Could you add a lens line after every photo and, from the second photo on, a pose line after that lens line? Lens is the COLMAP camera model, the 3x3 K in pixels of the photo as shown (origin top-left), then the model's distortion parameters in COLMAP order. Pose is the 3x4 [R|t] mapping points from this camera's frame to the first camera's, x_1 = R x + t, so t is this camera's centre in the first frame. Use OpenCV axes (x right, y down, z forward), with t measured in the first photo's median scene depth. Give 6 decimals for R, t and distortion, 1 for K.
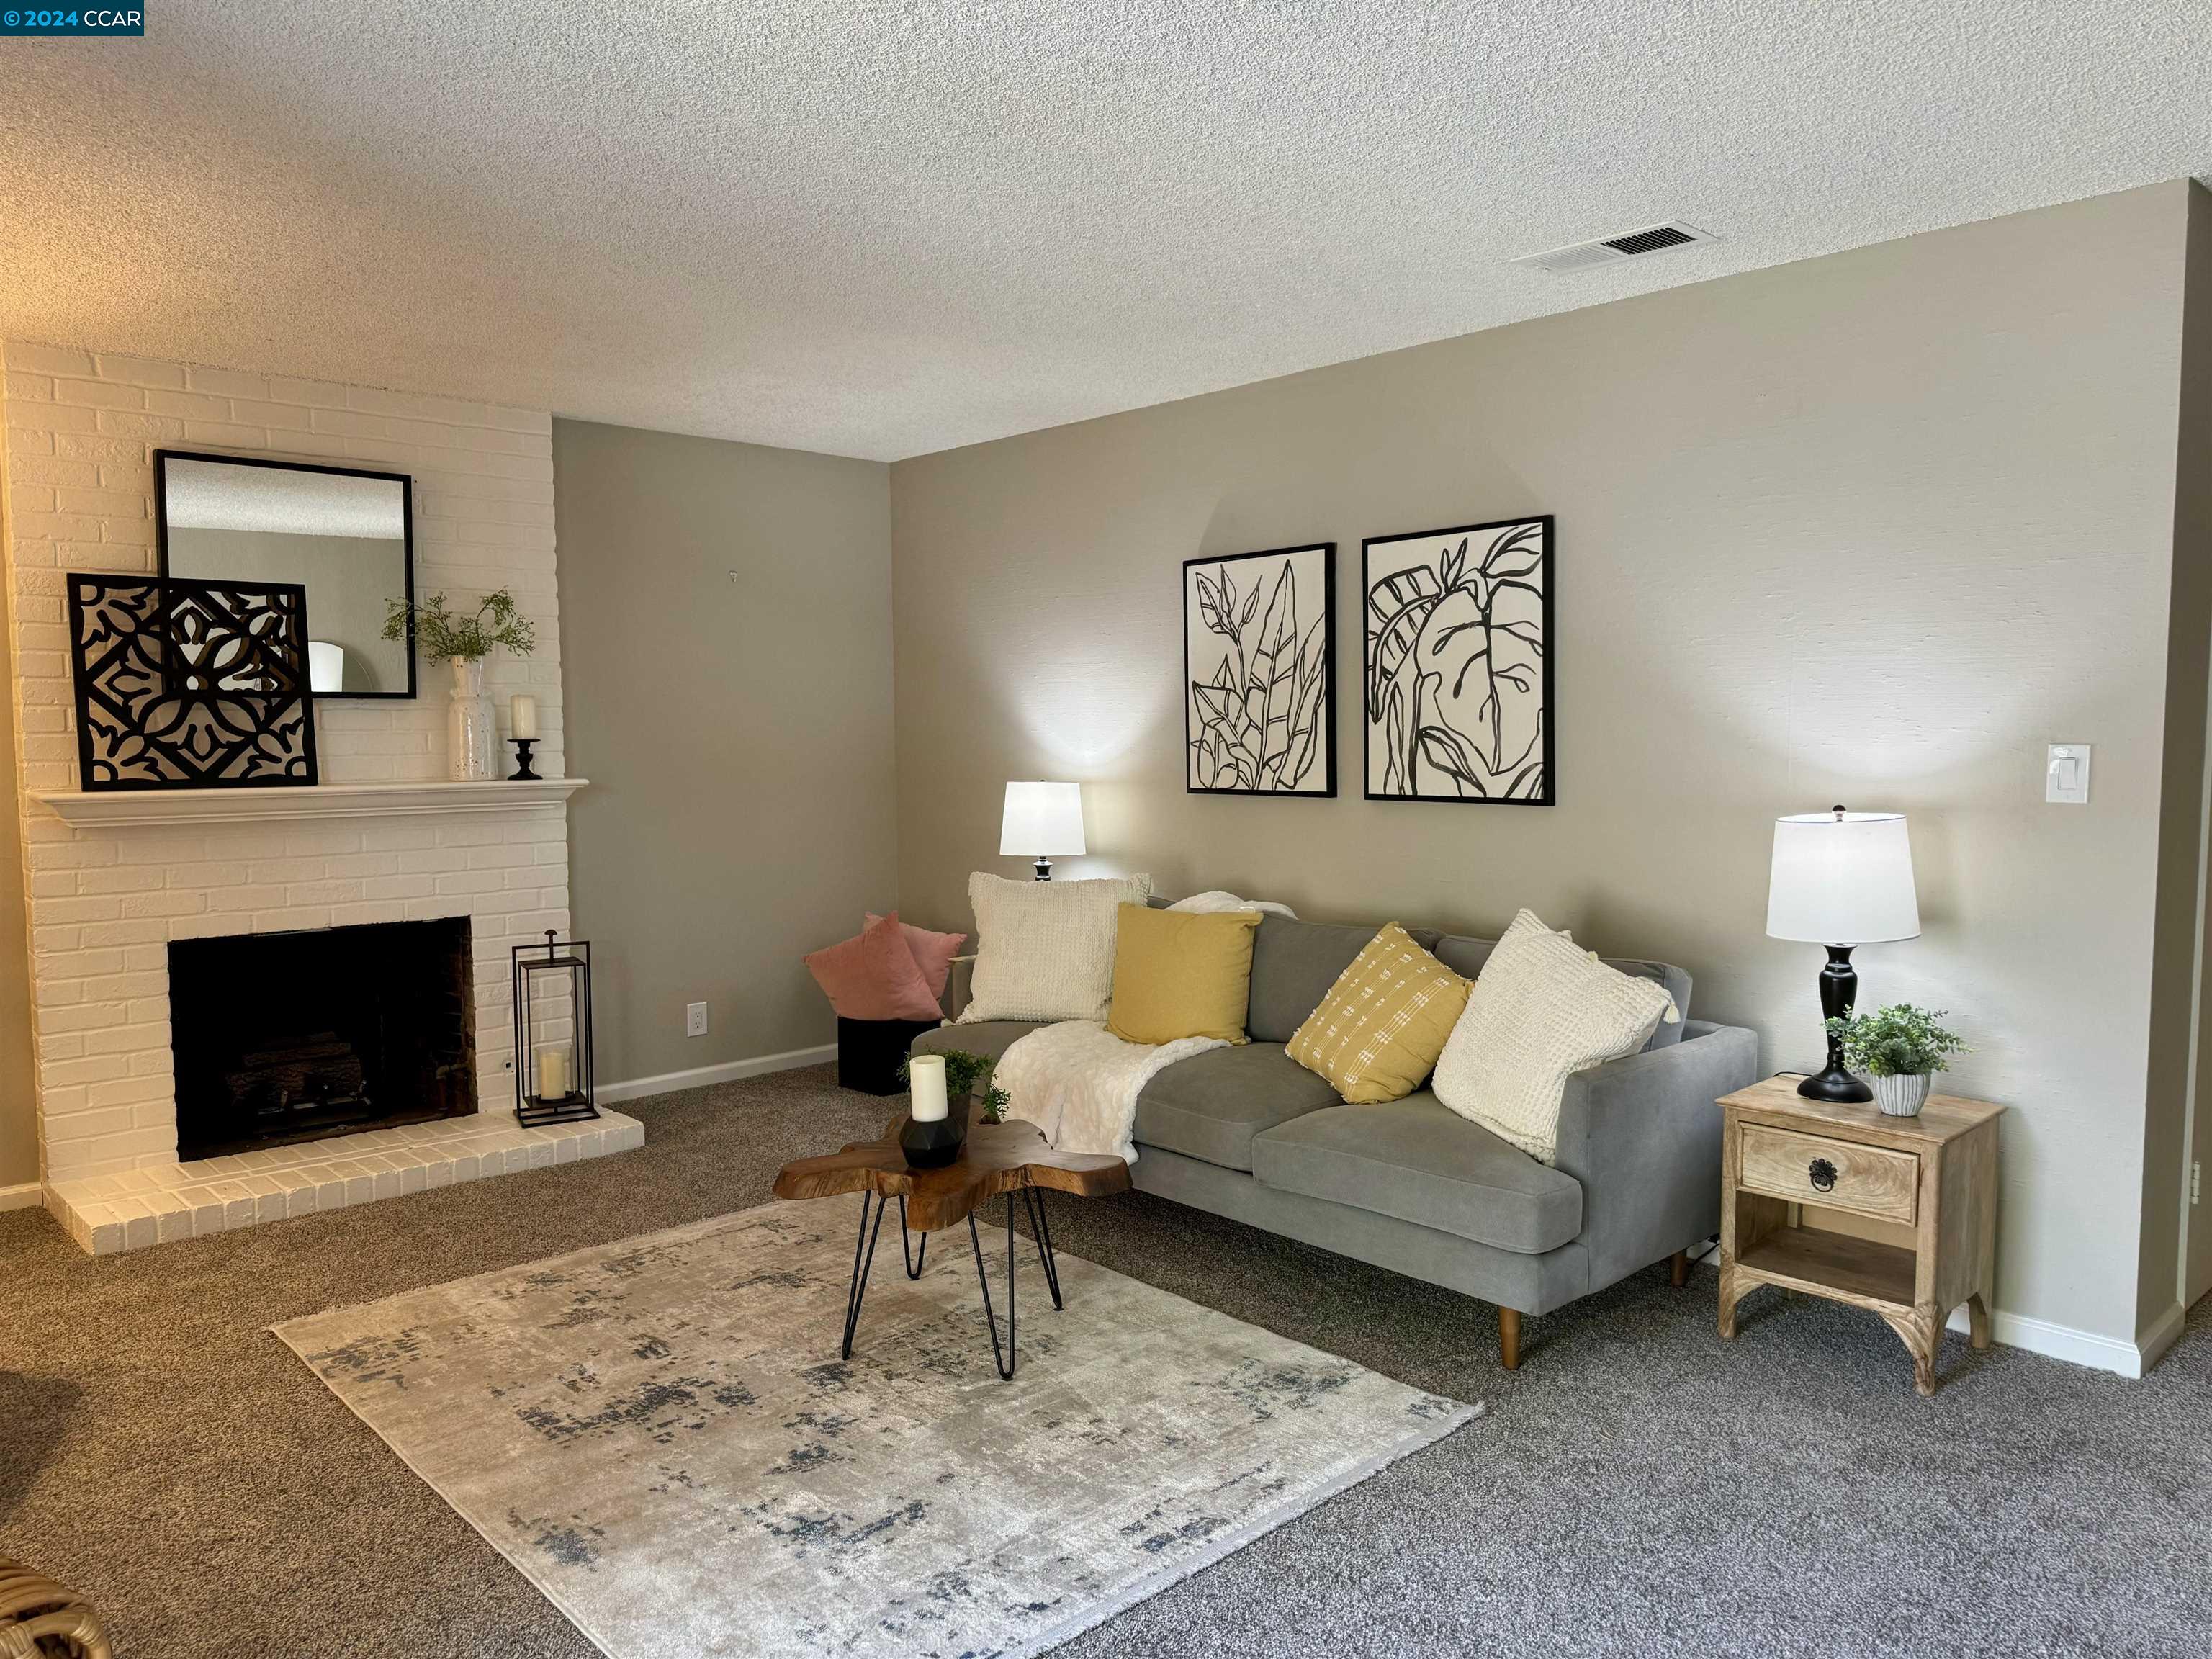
lens RADIAL K [[1546.1, 0, 1097.9], [0, 1546.1, 843.2], [0, 0, 1]] dist [0.059726, -0.080118]
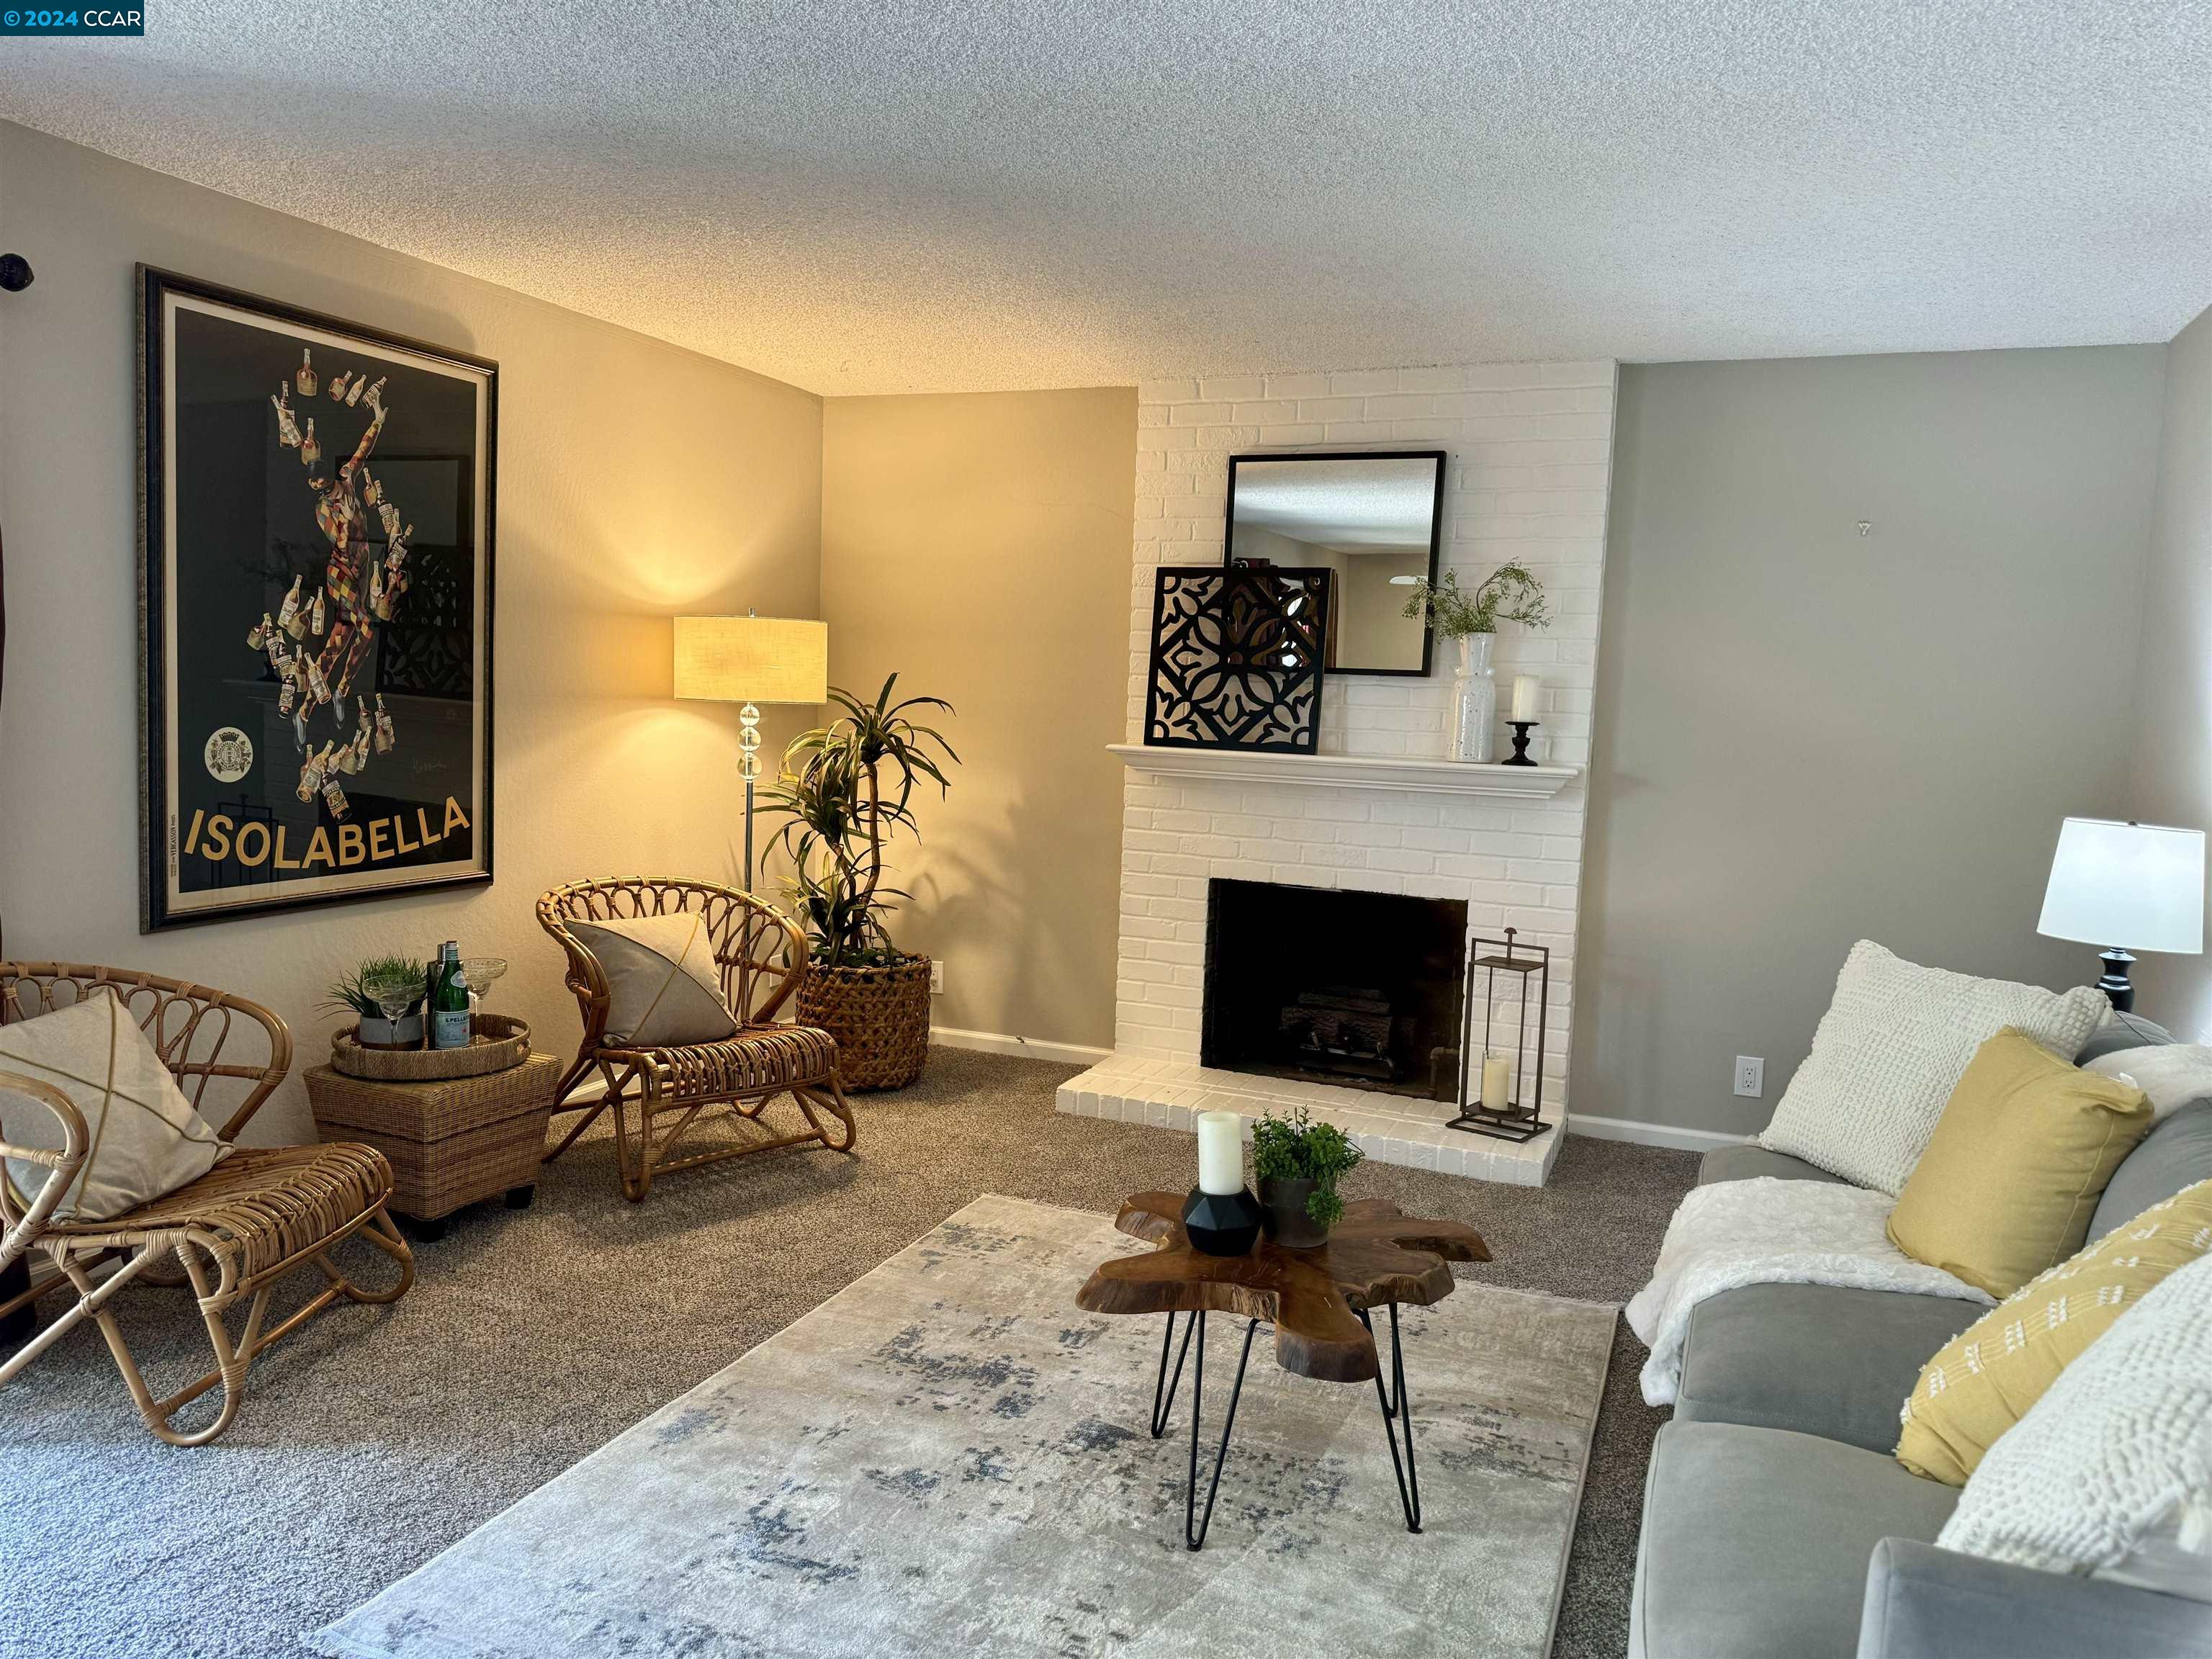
lens RADIAL K [[1546.1, 0, 1116.6], [0, 1546.1, 834.1], [0, 0, 1]] dist [0.059726, -0.080118]
pose [[0.427006, 0.107030, -0.897892, 0.438060], [-0.109527, 0.991781, 0.066135, -0.041320], [0.897591, 0.070103, 0.435219, 0.452505]]
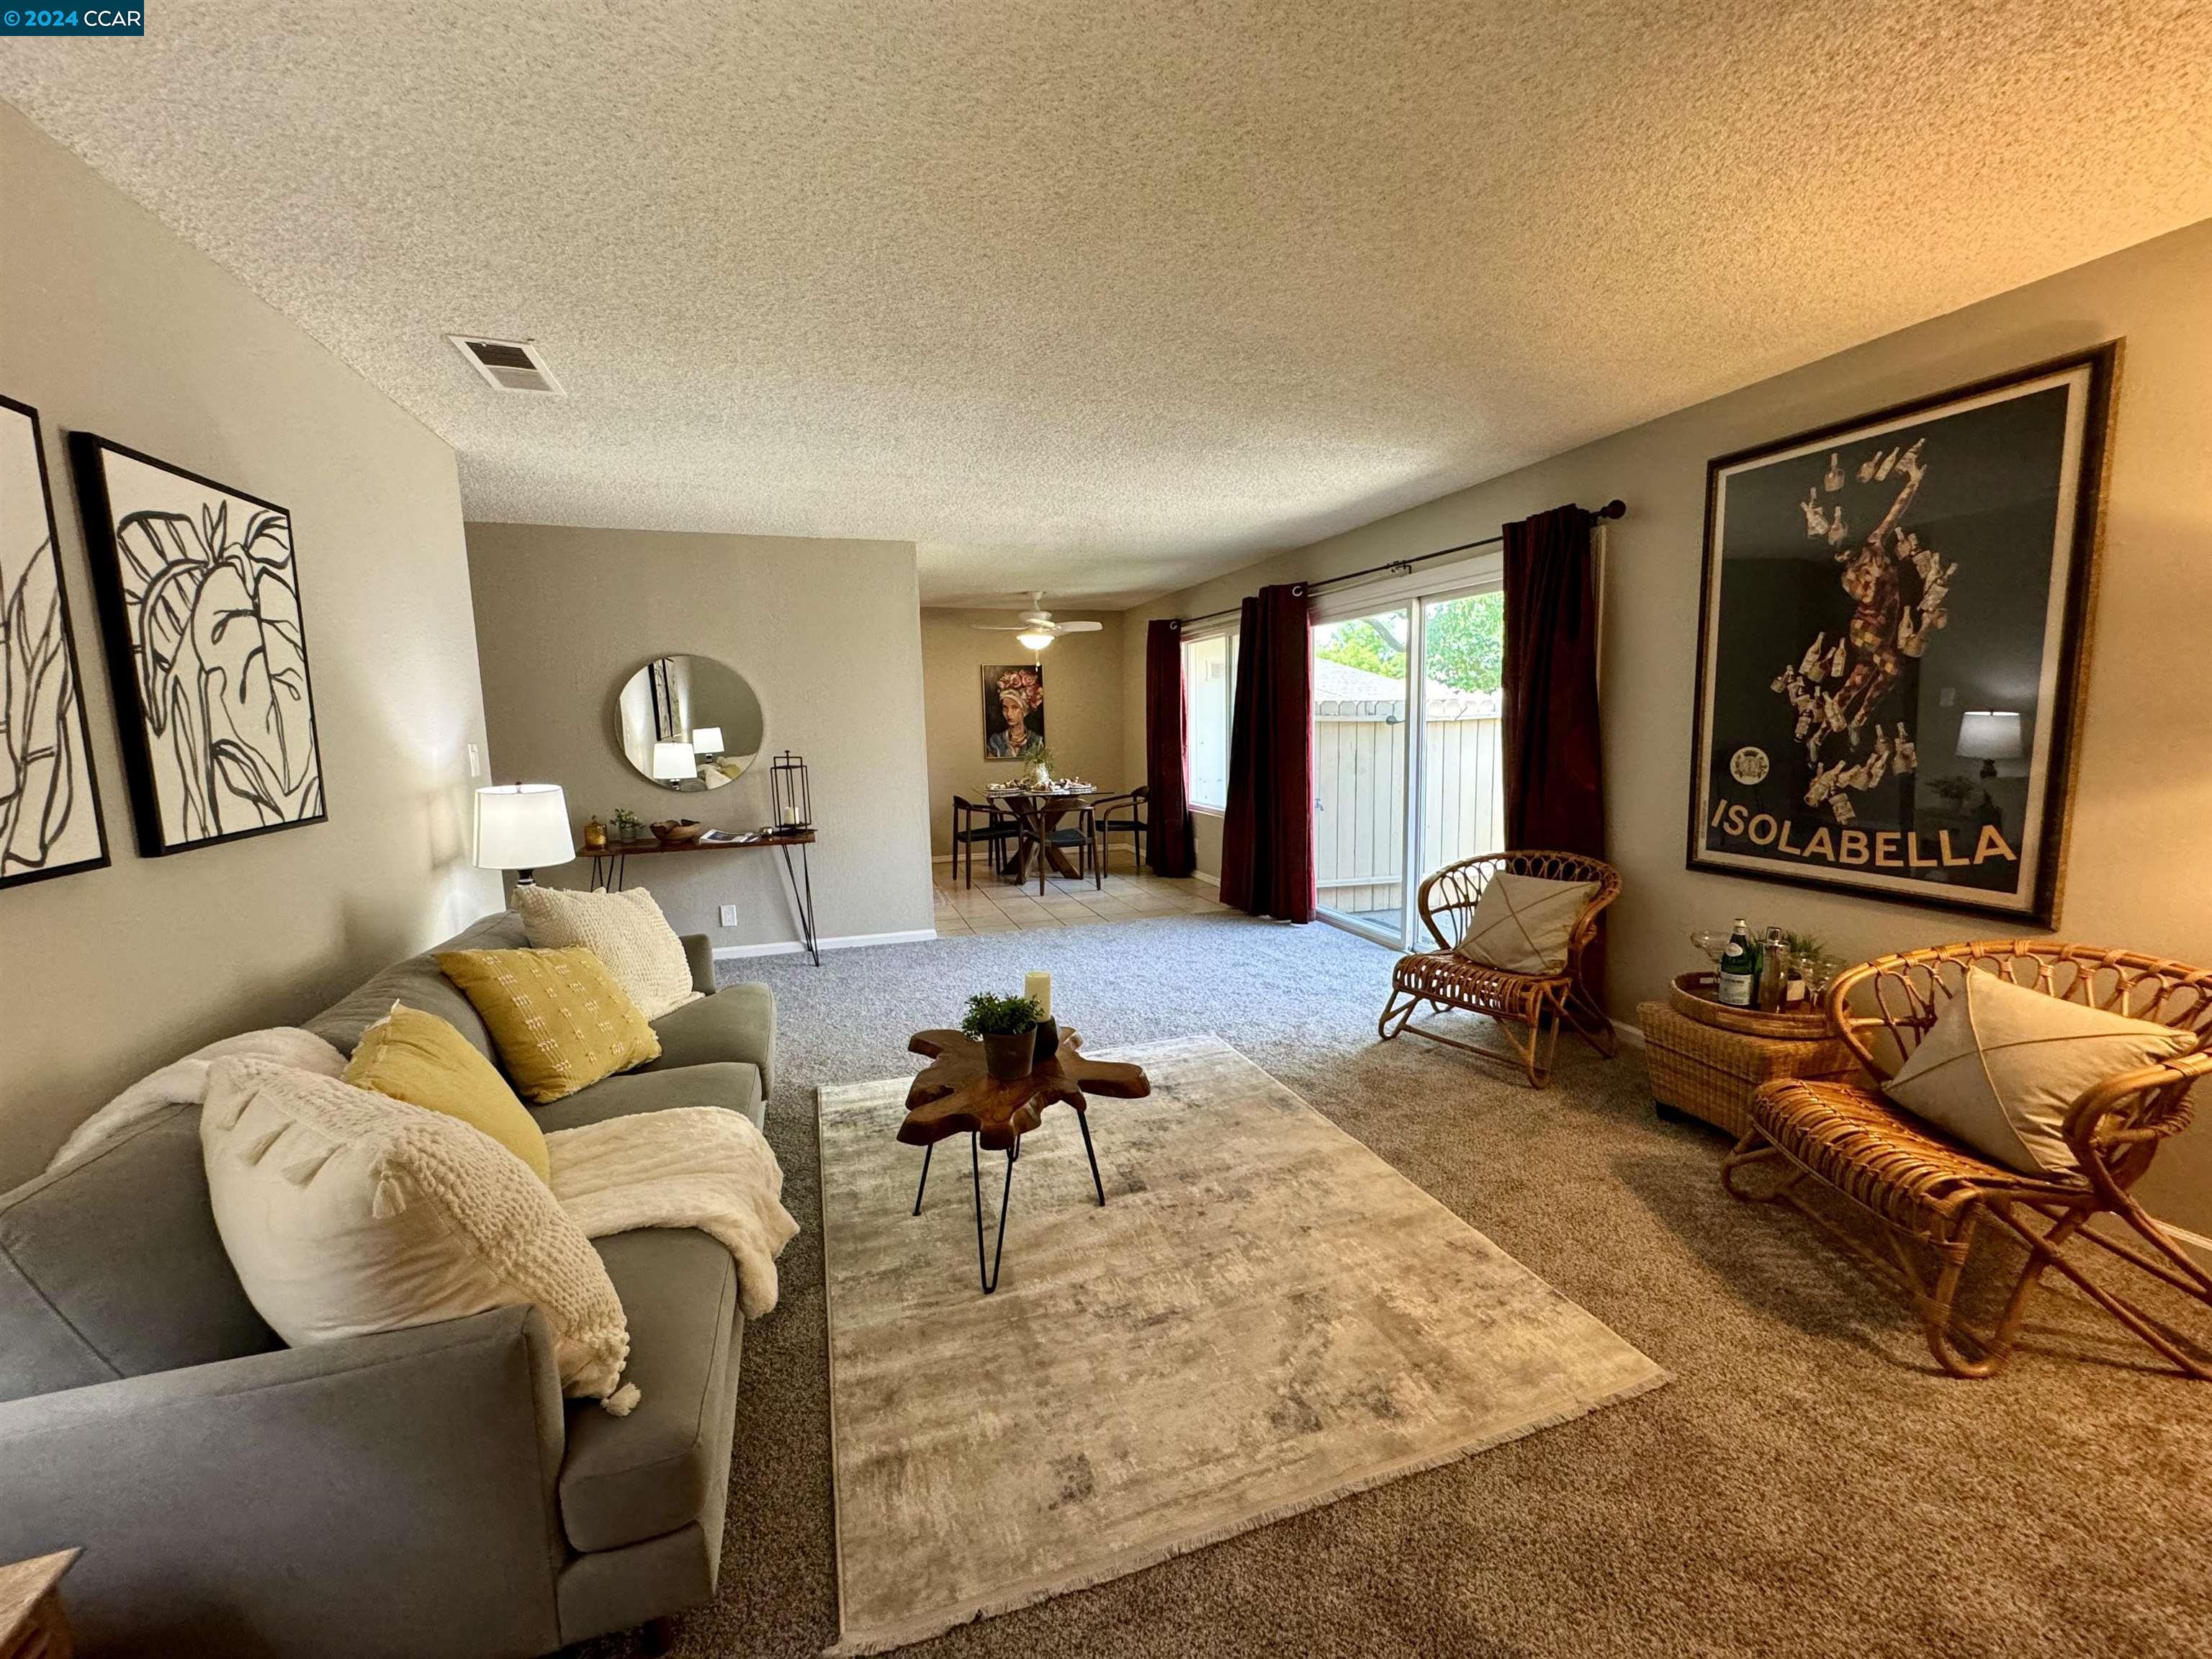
lens RADIAL K [[882.3, 0, 1101.1], [0, 882.3, 832.3], [0, 0, 1]] dist [-0.007578, 0.001465]
pose [[-0.911726, -0.028775, 0.409789, -0.351267], [0.058176, 0.978446, 0.198140, -0.092358], [-0.406658, 0.204490, -0.890401, 1.233916]]
